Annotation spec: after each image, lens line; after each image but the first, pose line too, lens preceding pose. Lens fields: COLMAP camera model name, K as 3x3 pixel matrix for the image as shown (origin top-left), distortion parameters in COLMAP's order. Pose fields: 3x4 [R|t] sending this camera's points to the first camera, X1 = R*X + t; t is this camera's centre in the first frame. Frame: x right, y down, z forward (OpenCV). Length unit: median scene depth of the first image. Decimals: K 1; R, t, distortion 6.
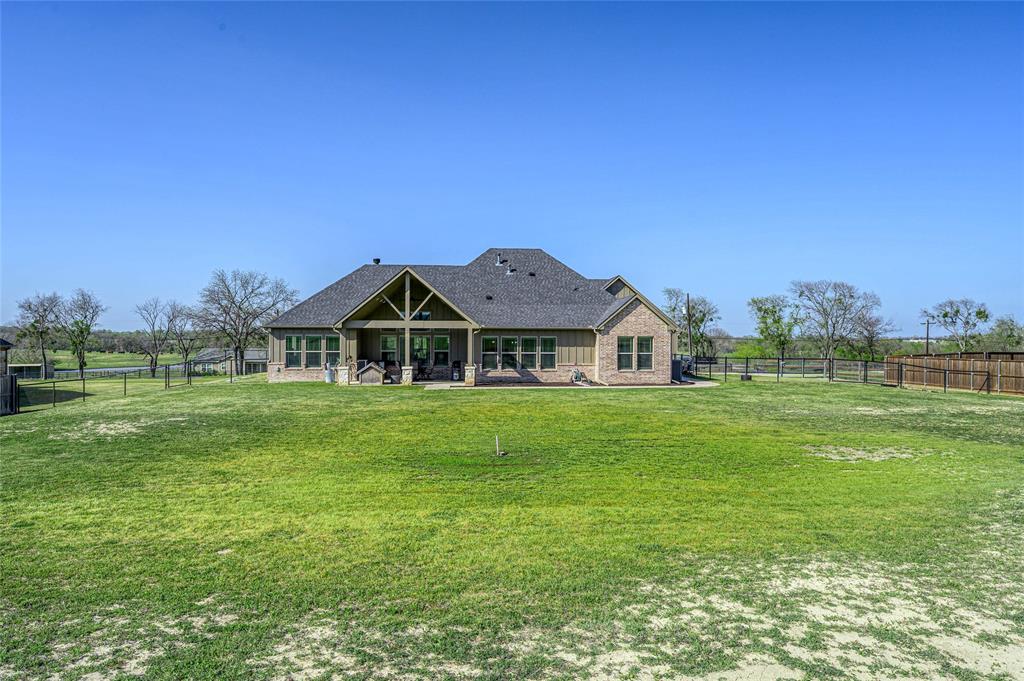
lens RADIAL K [[676.8, 0, 512.0], [0, 676.8, 340.5], [0, 0, 1]] dist [-0.006262, -0.000334]
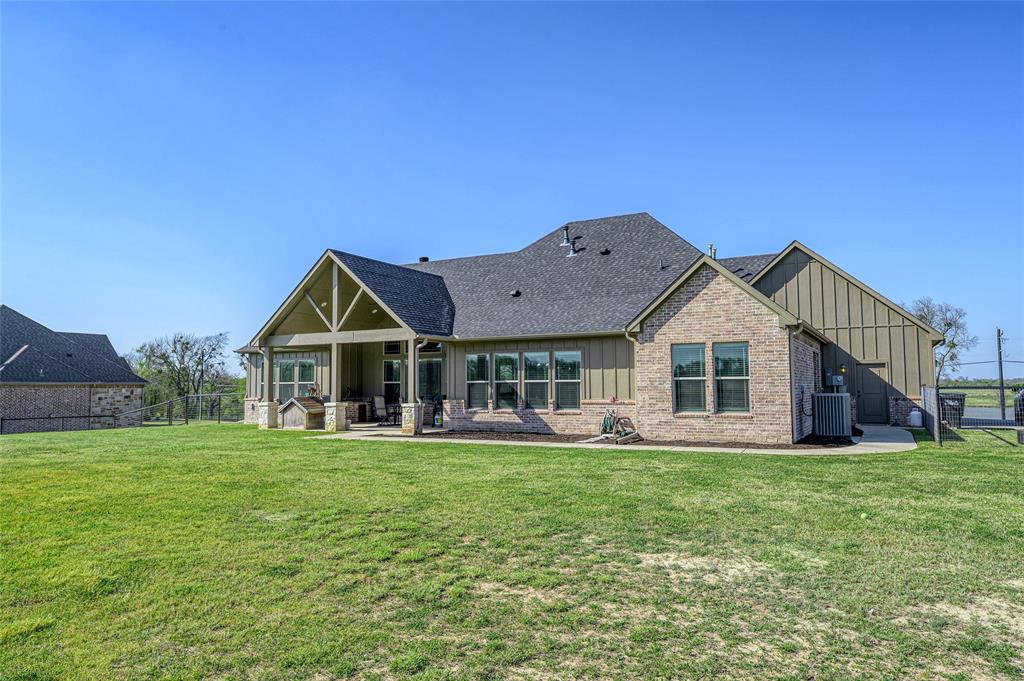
lens RADIAL K [[676.8, 0, 512.0], [0, 676.8, 340.5], [0, 0, 1]] dist [-0.006262, -0.000334]
pose [[0.835454, -0.046144, -0.547620, 0.326962], [0.009034, 0.997487, -0.070268, 0.024701], [0.549486, 0.053759, 0.833772, 0.521072]]
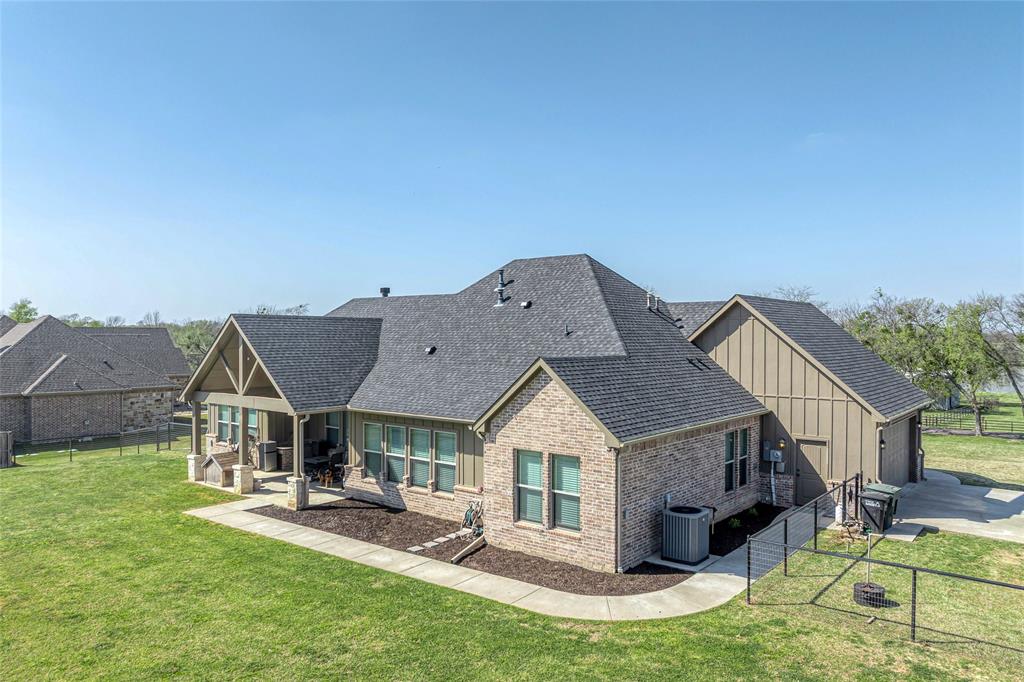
lens RADIAL K [[717.7, 0, 512.0], [0, 717.7, 341.0], [0, 0, 1]] dist [-0.040139, 0.000383]
pose [[0.726195, 0.002456, -0.687484, 0.486721], [-0.001008, 0.999996, 0.002508, -0.079813], [0.687488, -0.001129, 0.726195, 0.641165]]
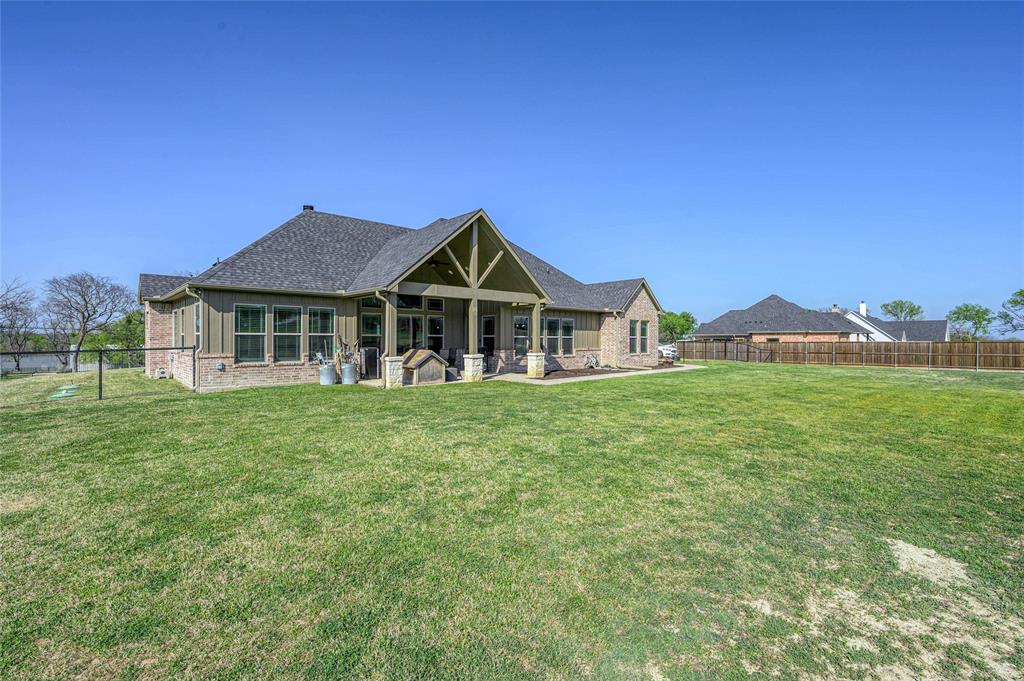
lens RADIAL K [[465.4, 0, 517.1], [0, 465.4, 339.4], [0, 0, 1]] dist [0.001081, 0.000181]
pose [[0.775934, -0.002038, 0.630811, -0.398960], [0.002340, 0.999997, 0.000353, 0.021737], [-0.630810, 0.001202, 0.775936, 0.571010]]
